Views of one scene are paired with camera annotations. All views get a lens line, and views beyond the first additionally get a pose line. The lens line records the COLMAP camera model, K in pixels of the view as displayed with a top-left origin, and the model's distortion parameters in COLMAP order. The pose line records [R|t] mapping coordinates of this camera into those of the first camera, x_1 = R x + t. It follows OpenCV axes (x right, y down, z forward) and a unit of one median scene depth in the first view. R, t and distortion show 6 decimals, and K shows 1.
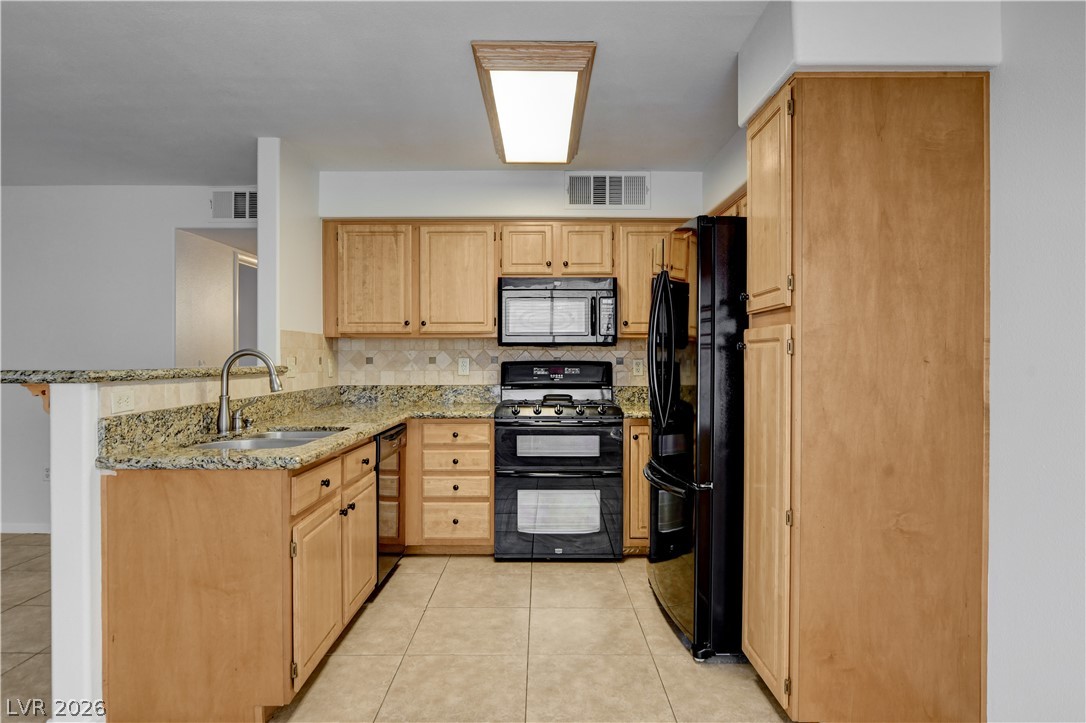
lens RADIAL K [[638.9, 0, 541.9], [0, 638.9, 356.4], [0, 0, 1]] dist [-0.024095, 0.000435]
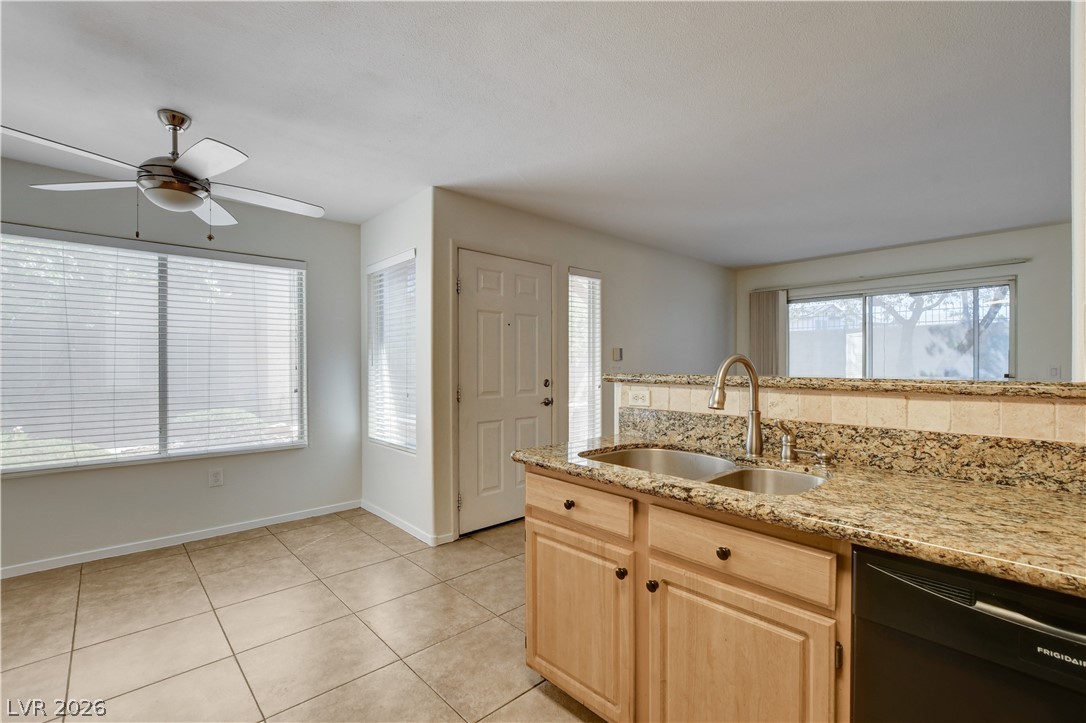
lens RADIAL K [[479.9, 0, 548.5], [0, 479.9, 366.8], [0, 0, 1]] dist [-0.018617, 0.000483]
pose [[-0.730756, 0.004819, -0.682622, 0.088219], [0.002993, 0.999988, 0.003856, 0.000835], [0.682632, 0.000774, -0.730762, 0.901100]]
